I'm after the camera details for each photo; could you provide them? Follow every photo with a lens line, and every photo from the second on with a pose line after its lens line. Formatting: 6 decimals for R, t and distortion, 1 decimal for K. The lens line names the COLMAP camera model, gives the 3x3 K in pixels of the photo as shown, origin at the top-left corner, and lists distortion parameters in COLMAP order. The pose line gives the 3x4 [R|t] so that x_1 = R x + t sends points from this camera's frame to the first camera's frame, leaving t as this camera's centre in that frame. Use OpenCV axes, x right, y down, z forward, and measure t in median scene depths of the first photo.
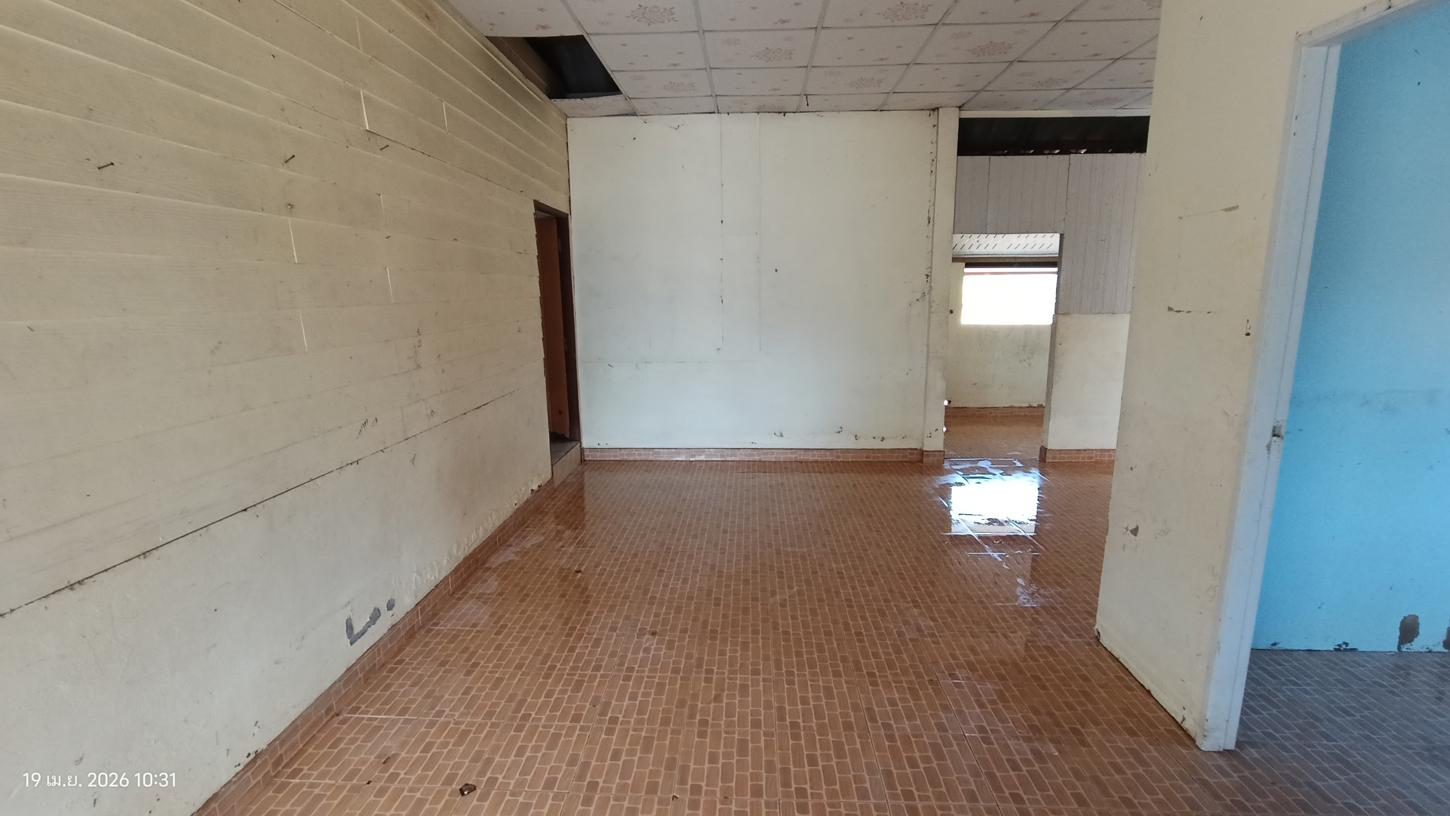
lens RADIAL K [[658.8, 0, 715.1], [0, 658.8, 413.5], [0, 0, 1]] dist [-0.039857, 0.018643]
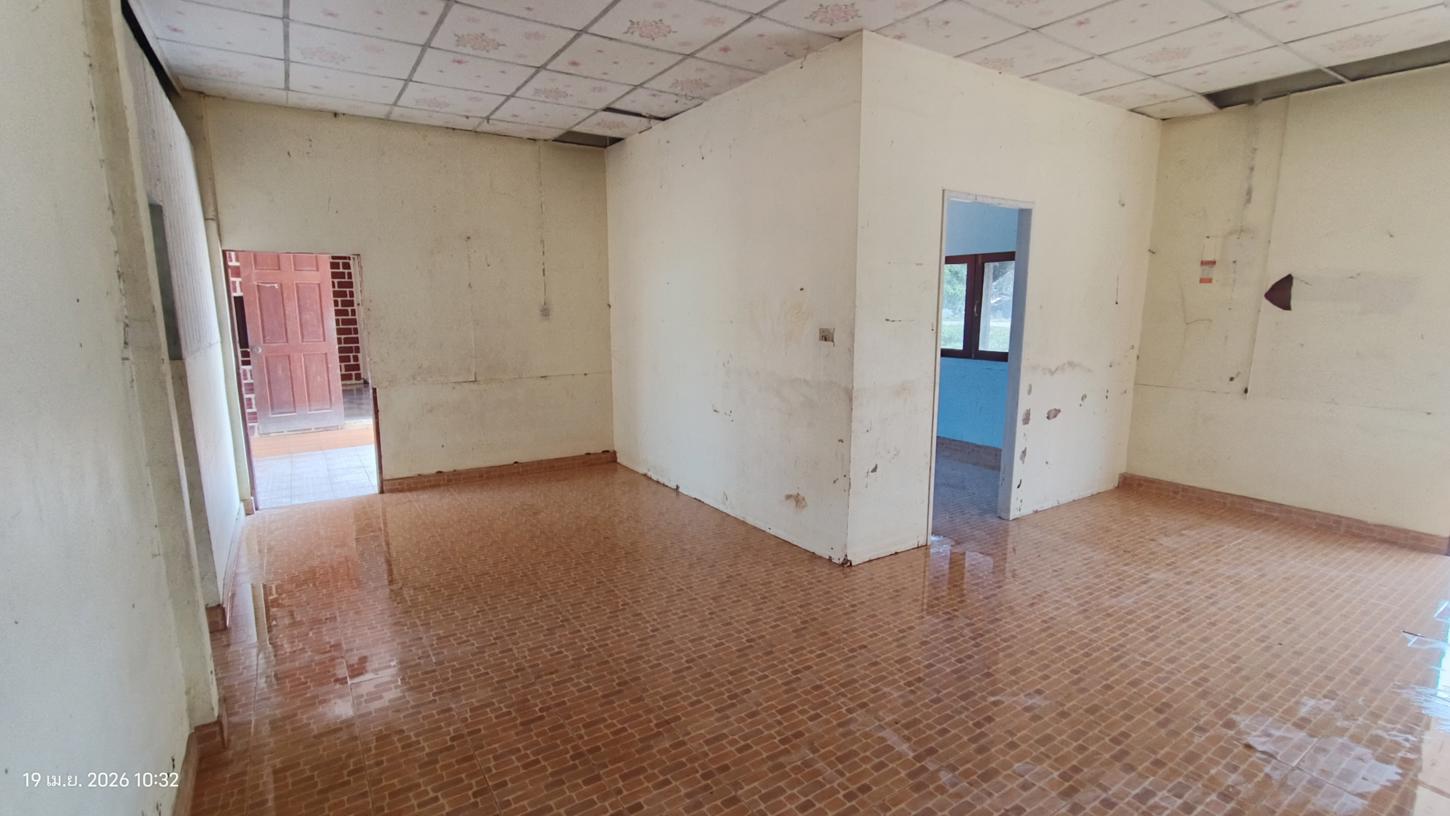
lens RADIAL K [[658.8, 0, 715.1], [0, 658.8, 413.5], [0, 0, 1]] dist [-0.039857, 0.018643]
pose [[-0.582809, -0.114481, 0.804505, -0.333729], [0.162090, 0.953753, 0.253142, -0.377419], [-0.796279, 0.277936, -0.537300, 2.044277]]
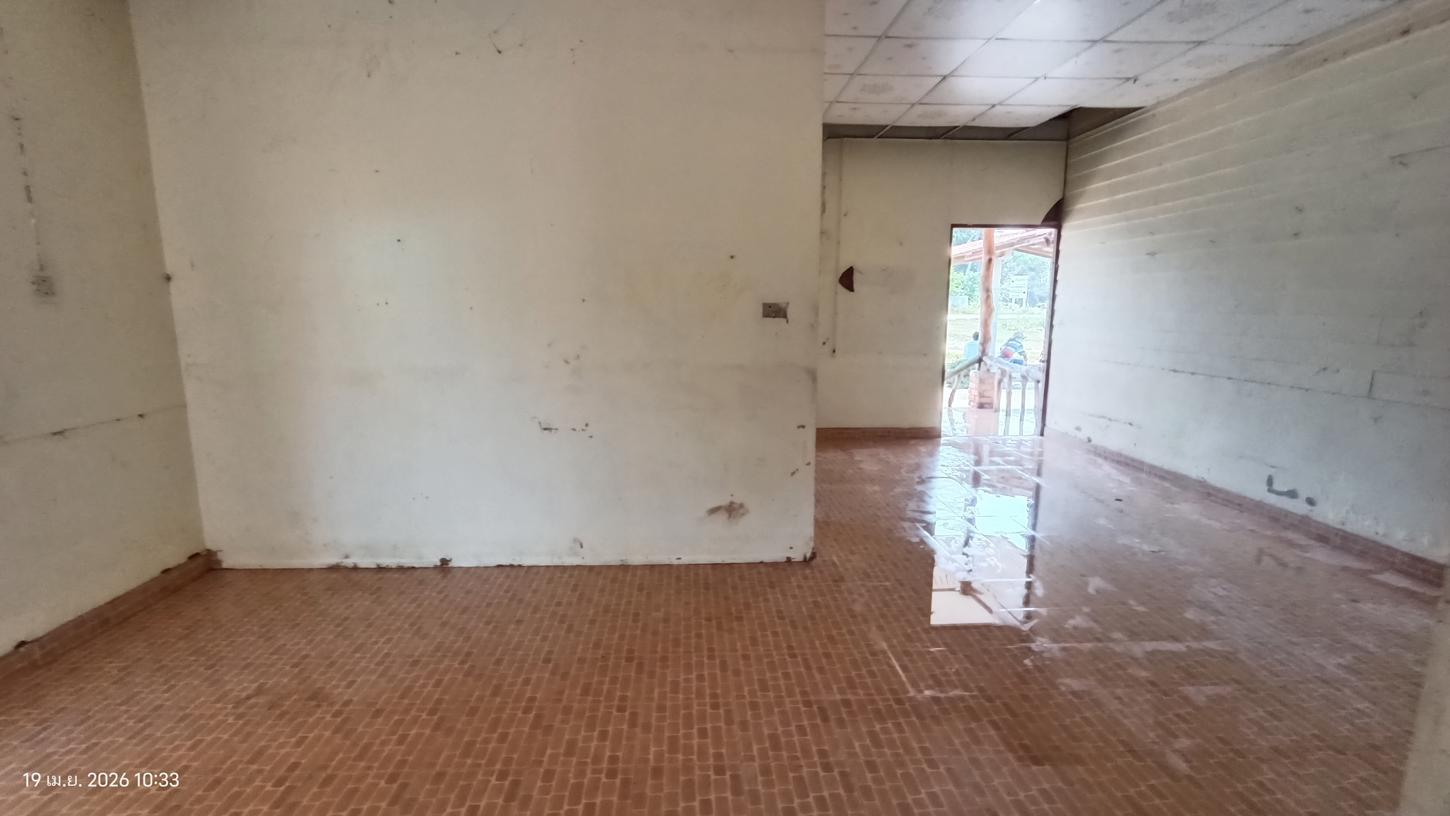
lens RADIAL K [[658.8, 0, 715.1], [0, 658.8, 413.5], [0, 0, 1]] dist [-0.039857, 0.018643]
pose [[-0.996389, 0.030403, -0.079282, 0.950472], [0.000872, 0.937315, 0.348482, -0.391994], [0.084907, 0.347154, -0.933957, 2.269473]]
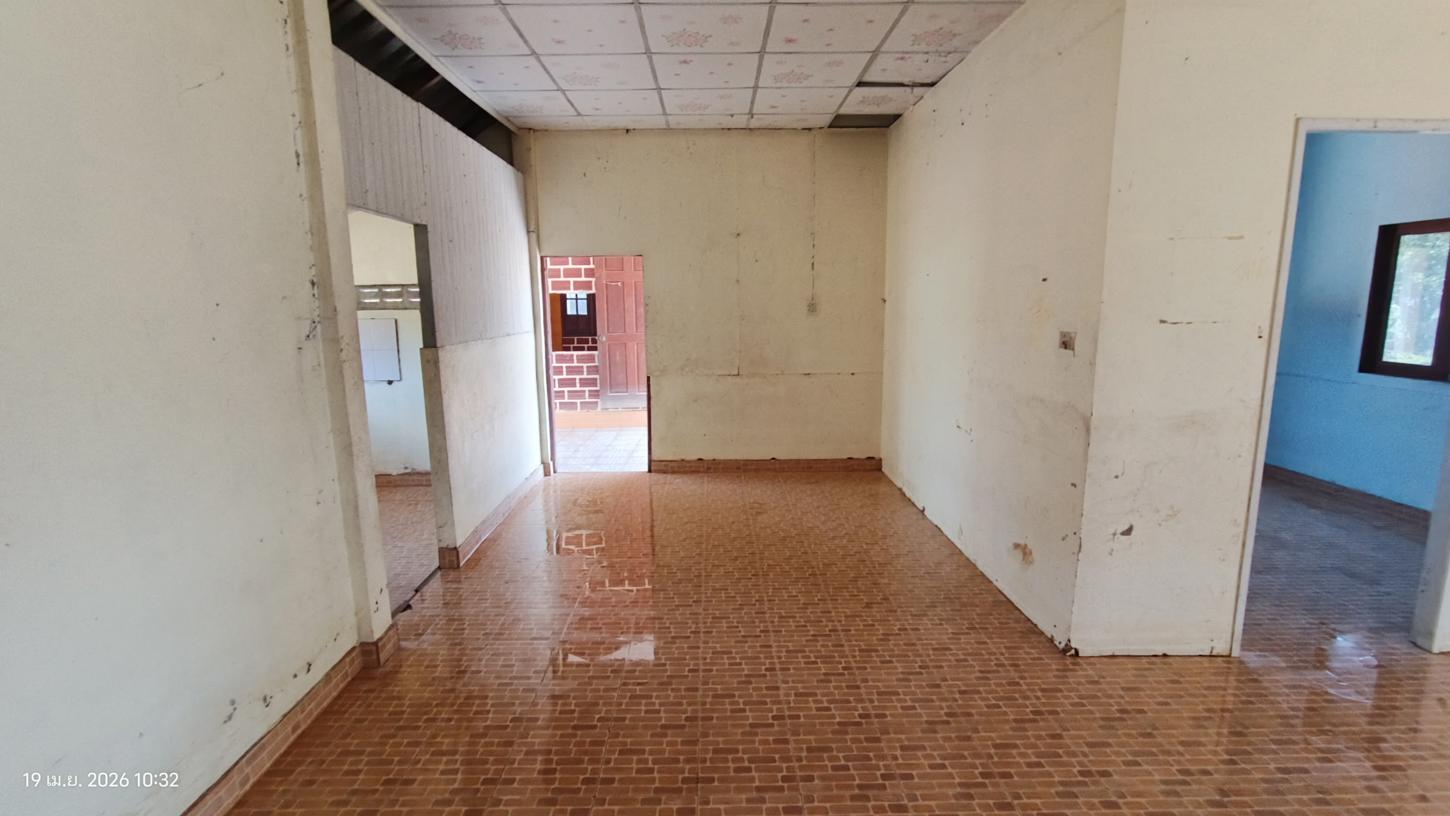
lens RADIAL K [[658.8, 0, 715.1], [0, 658.8, 413.5], [0, 0, 1]] dist [-0.039857, 0.018643]
pose [[-0.051577, -0.151791, 0.987066, -0.330644], [0.196806, 0.967454, 0.159059, -0.302214], [-0.979085, 0.202464, -0.020025, 1.624495]]
